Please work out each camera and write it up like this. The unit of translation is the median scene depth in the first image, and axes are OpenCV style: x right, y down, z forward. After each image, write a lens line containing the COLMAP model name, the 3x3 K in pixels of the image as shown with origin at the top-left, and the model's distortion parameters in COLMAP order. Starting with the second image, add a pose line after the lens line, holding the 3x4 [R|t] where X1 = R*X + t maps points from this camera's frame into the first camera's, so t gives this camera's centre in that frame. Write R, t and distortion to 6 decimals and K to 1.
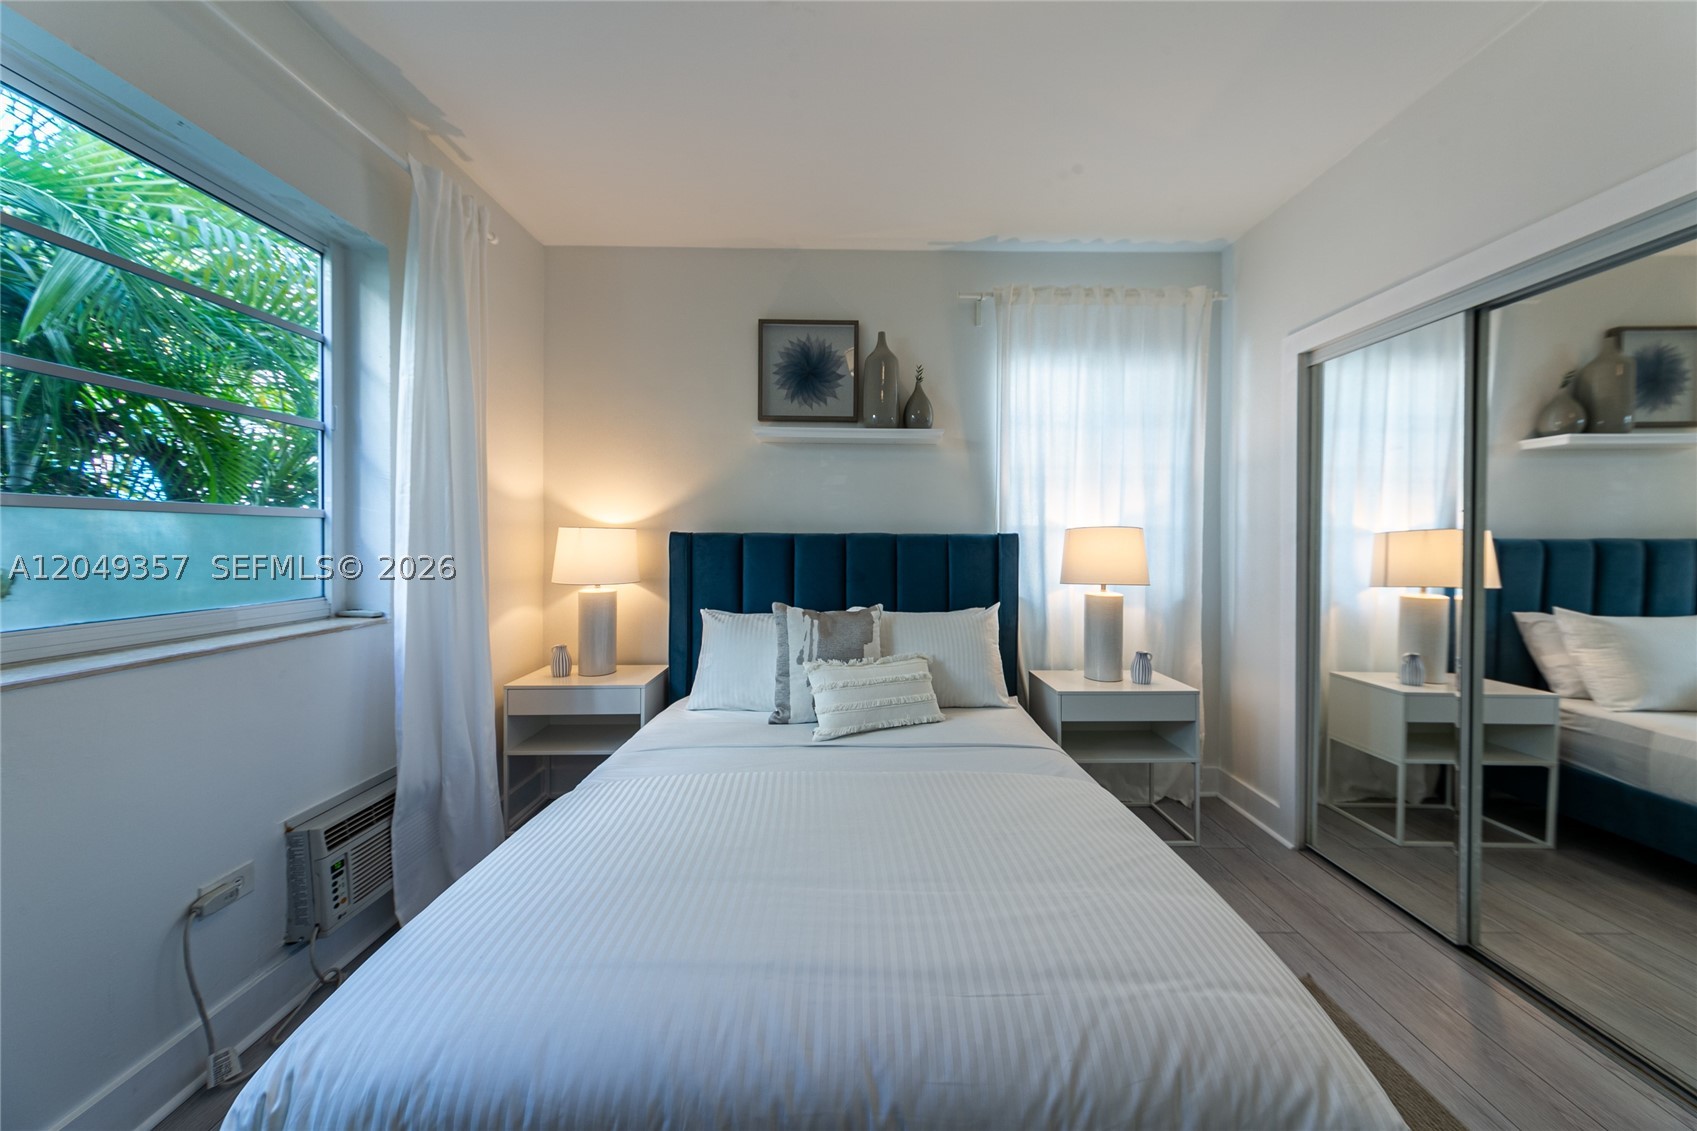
lens RADIAL K [[592.1, 0, 856.5], [0, 592.1, 538.9], [0, 0, 1]] dist [0.006938, -0.000251]
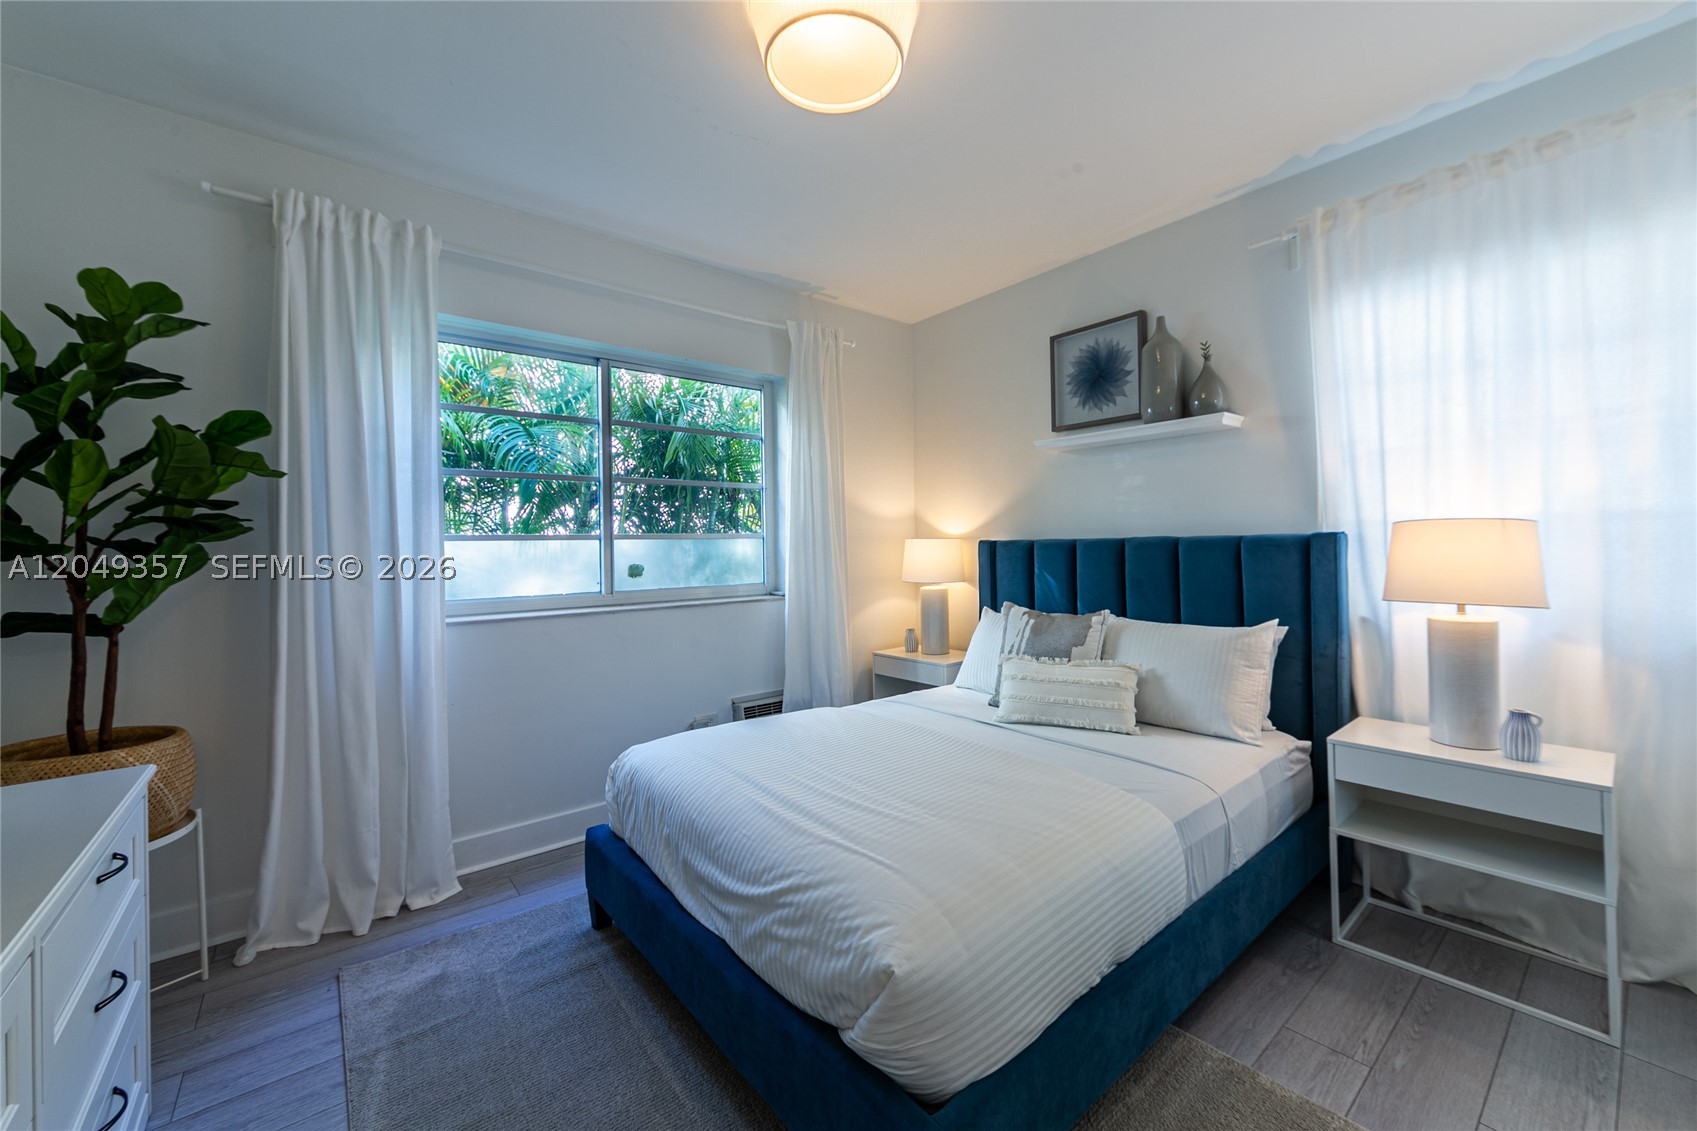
lens RADIAL K [[660.7, 0, 854.1], [0, 660.7, 538.7], [0, 0, 1]] dist [-0.002312, -0.000155]
pose [[0.619674, -0.024469, -0.784478, 0.549039], [0.018099, 0.999694, -0.016886, 0.002594], [0.784651, -0.003734, 0.619927, -0.005302]]
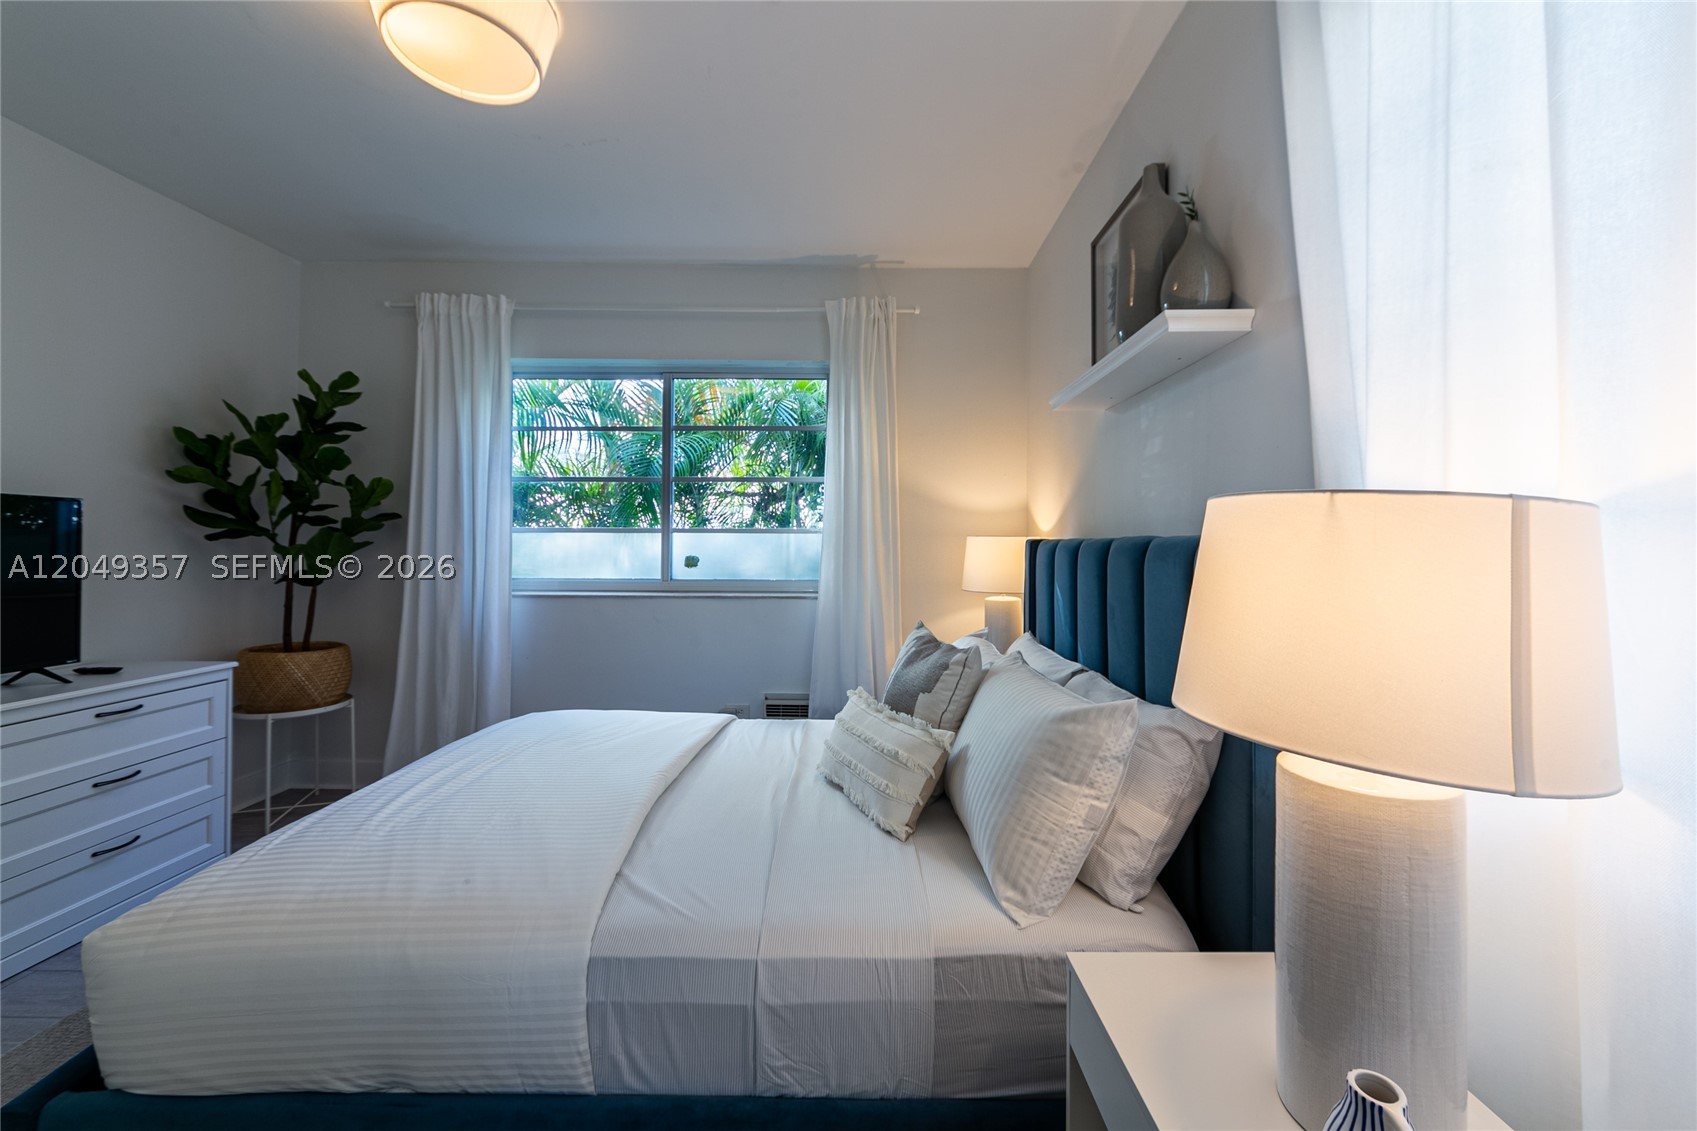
lens RADIAL K [[660.7, 0, 854.1], [0, 660.7, 538.7], [0, 0, 1]] dist [-0.002312, -0.000155]
pose [[-0.025860, -0.013723, -0.999571, 0.660378], [-0.009179, 0.999867, -0.013490, 0.002567], [0.999623, 0.008826, -0.025982, 0.767580]]
